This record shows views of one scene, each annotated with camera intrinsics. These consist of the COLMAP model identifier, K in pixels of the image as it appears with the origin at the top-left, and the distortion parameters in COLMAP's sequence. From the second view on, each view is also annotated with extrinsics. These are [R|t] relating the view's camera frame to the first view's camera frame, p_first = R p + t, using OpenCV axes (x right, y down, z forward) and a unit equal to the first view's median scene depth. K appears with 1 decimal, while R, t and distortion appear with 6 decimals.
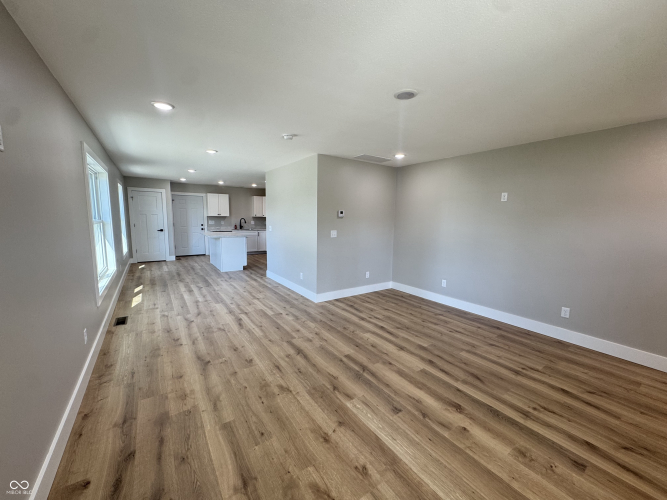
lens RADIAL K [[264.5, 0, 333.5], [0, 264.5, 250.0], [0, 0, 1]] dist [-0.001713, -0.000260]
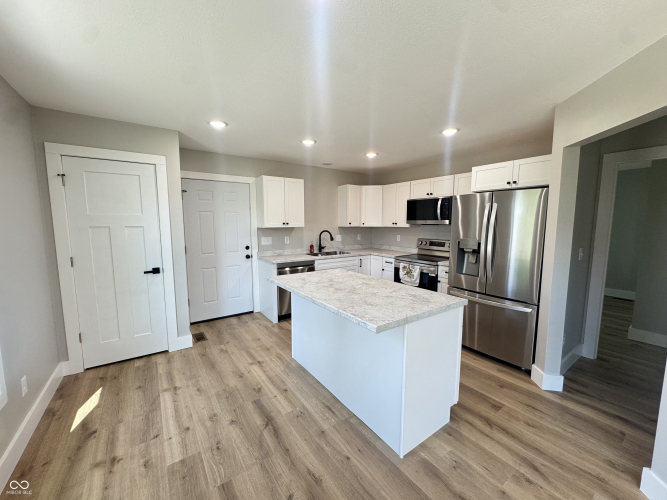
lens RADIAL K [[264.5, 0, 333.5], [0, 264.5, 250.0], [0, 0, 1]] dist [-0.001713, -0.000260]
pose [[0.999774, -0.015630, 0.014432, -0.782957], [0.015975, 0.999582, -0.024096, -0.169408], [-0.014049, 0.024321, 0.999605, 1.205357]]
